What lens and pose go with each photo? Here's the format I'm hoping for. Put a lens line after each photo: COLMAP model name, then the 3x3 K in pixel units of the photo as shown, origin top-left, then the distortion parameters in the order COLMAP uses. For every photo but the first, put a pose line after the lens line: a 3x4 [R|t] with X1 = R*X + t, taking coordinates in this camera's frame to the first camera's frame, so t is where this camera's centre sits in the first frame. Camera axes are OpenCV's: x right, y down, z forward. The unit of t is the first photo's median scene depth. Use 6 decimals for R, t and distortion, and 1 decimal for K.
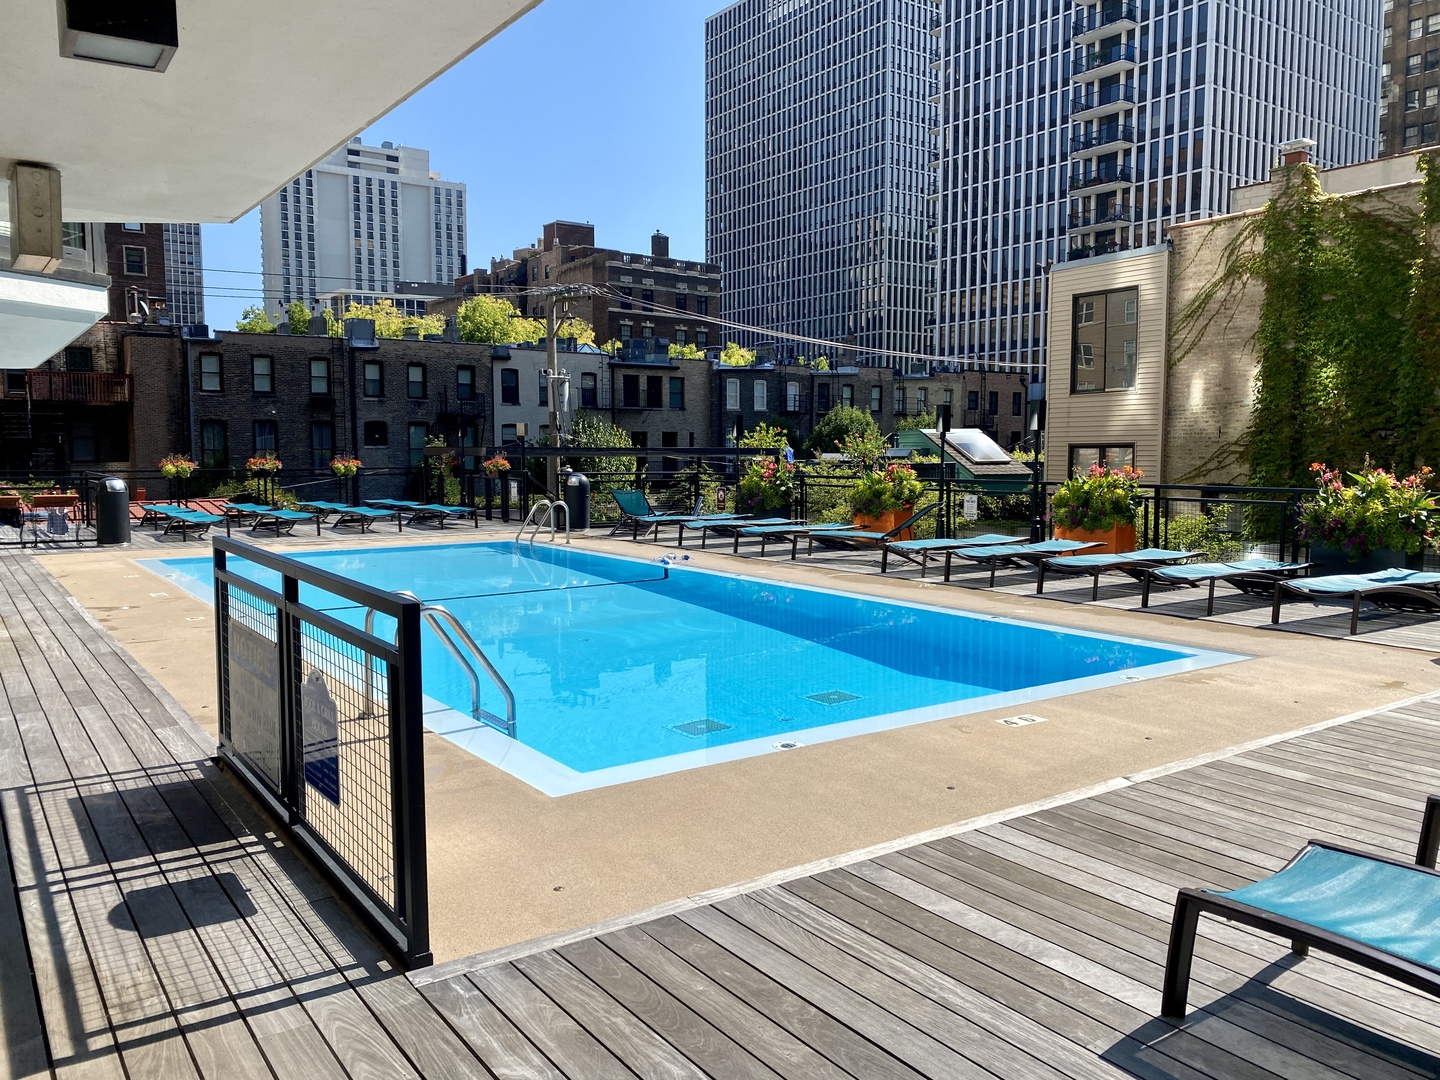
lens RADIAL K [[1089.2, 0, 743.4], [0, 1089.2, 540.3], [0, 0, 1]] dist [0.044184, -0.039390]
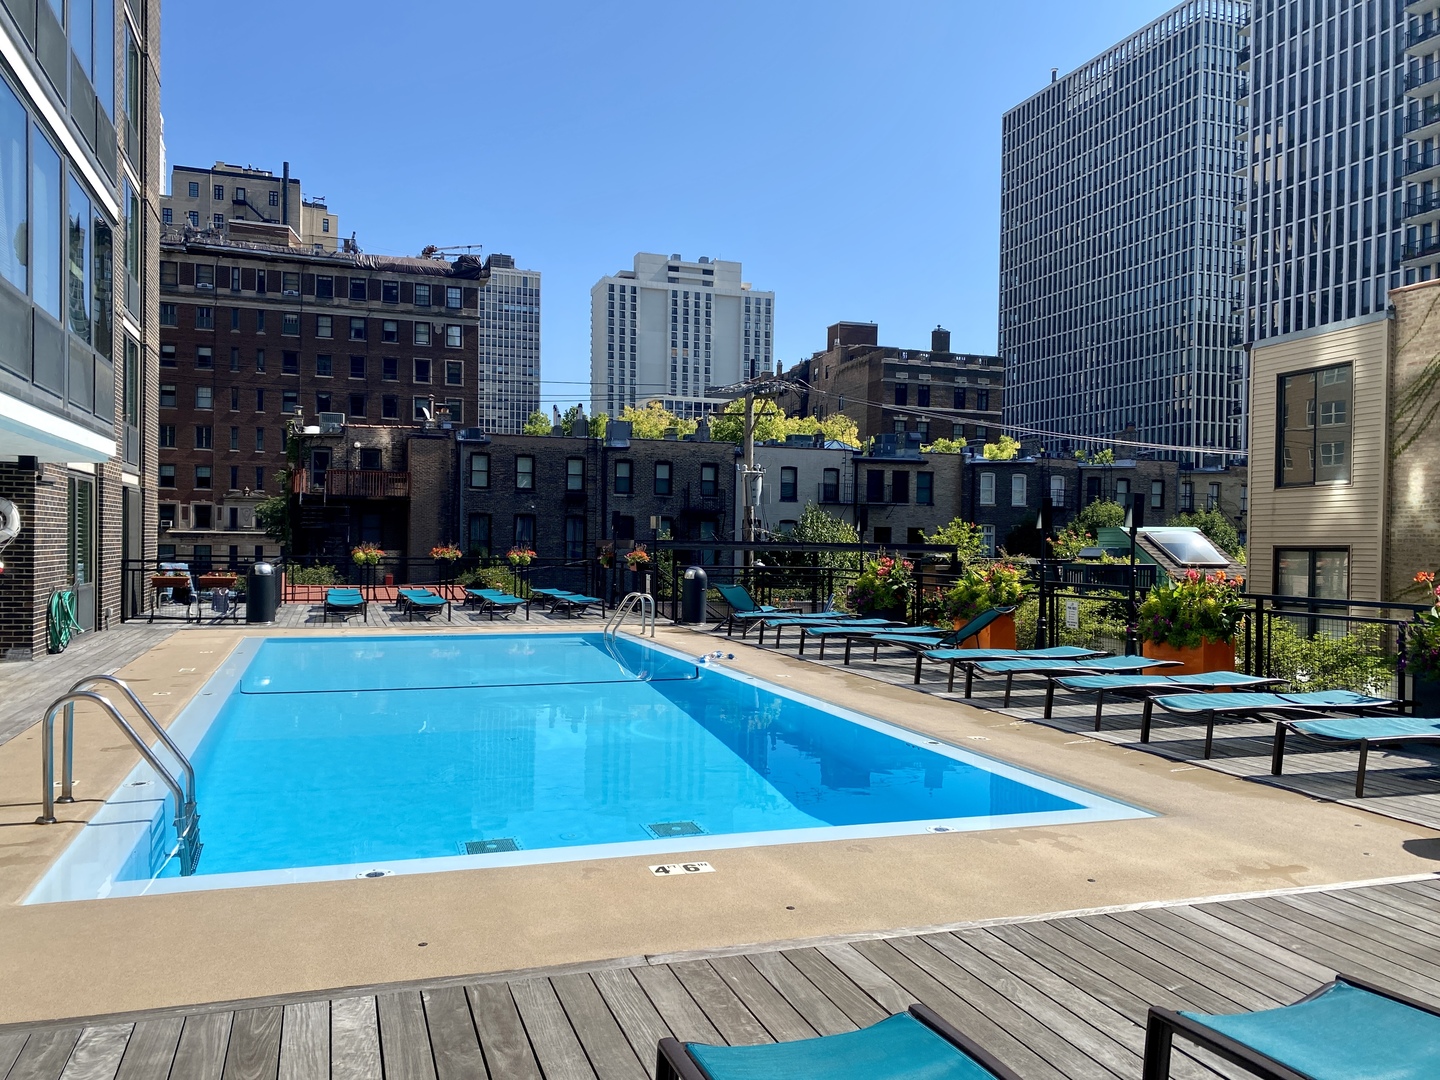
lens RADIAL K [[1089.2, 0, 724.1], [0, 1089.2, 569.4], [0, 0, 1]] dist [0.044184, -0.039390]
pose [[0.957411, 0.021088, -0.287956, 0.050823], [-0.038588, 0.997728, -0.055232, -0.001801], [0.286137, 0.063992, 0.956049, 0.019470]]
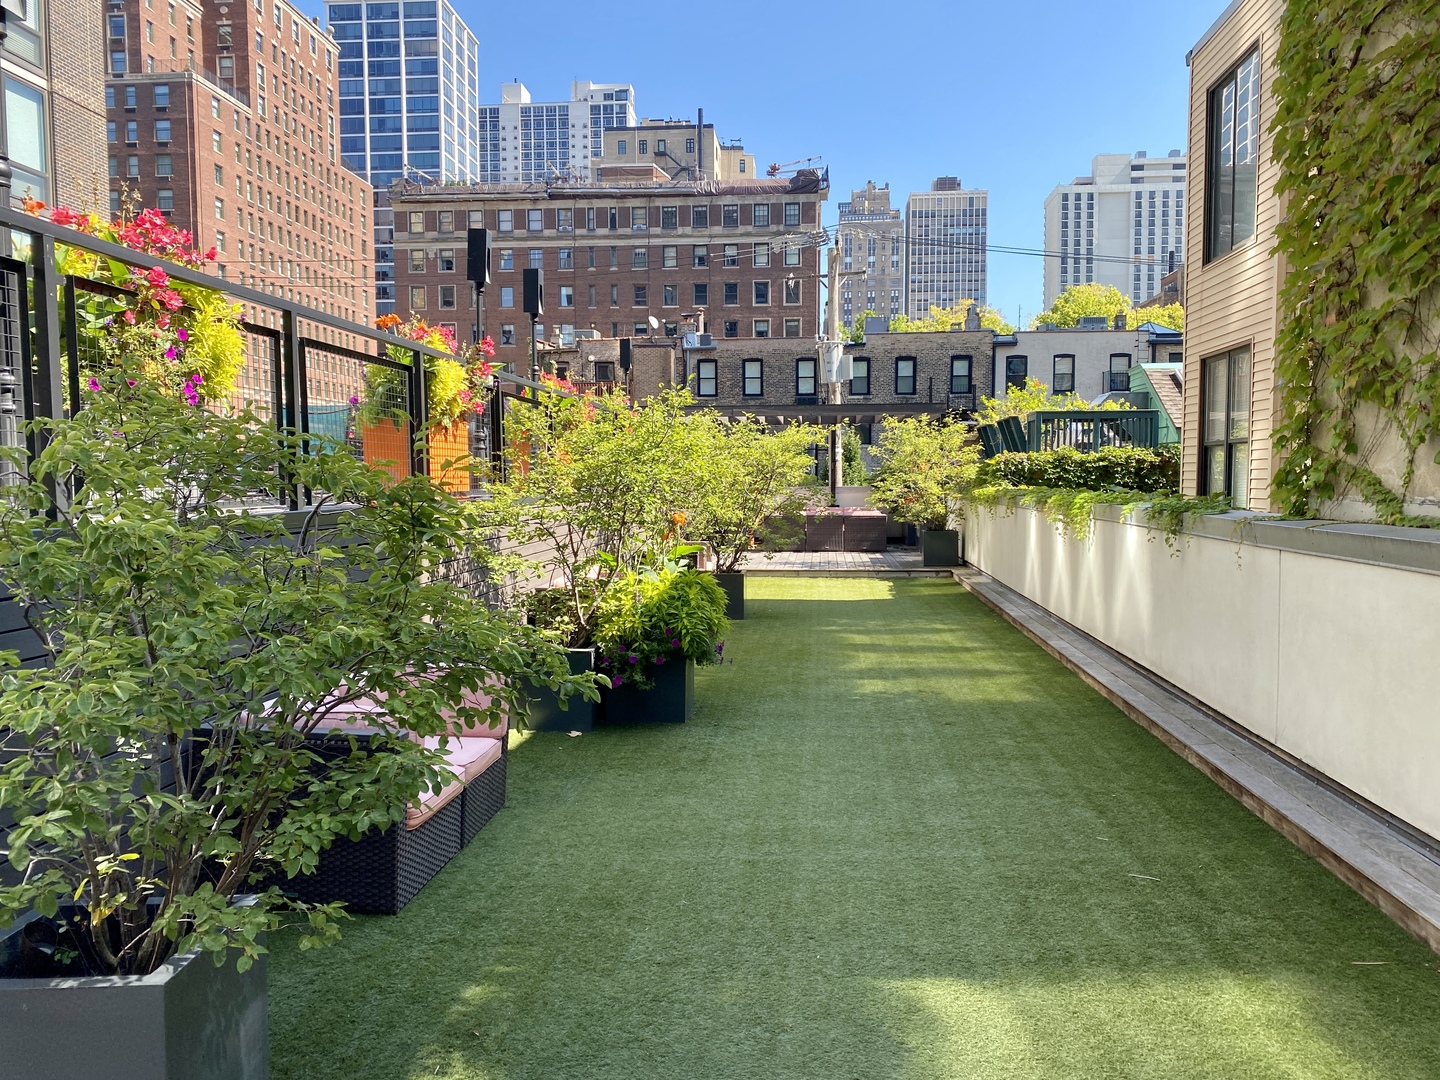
lens RADIAL K [[1089.2, 0, 771.6], [0, 1089.2, 573.9], [0, 0, 1]] dist [0.044184, -0.039390]
pose [[0.773359, 0.048657, -0.632098, 0.186509], [-0.042418, 0.998787, 0.024986, 0.007446], [0.632547, 0.007490, 0.774486, 0.158353]]
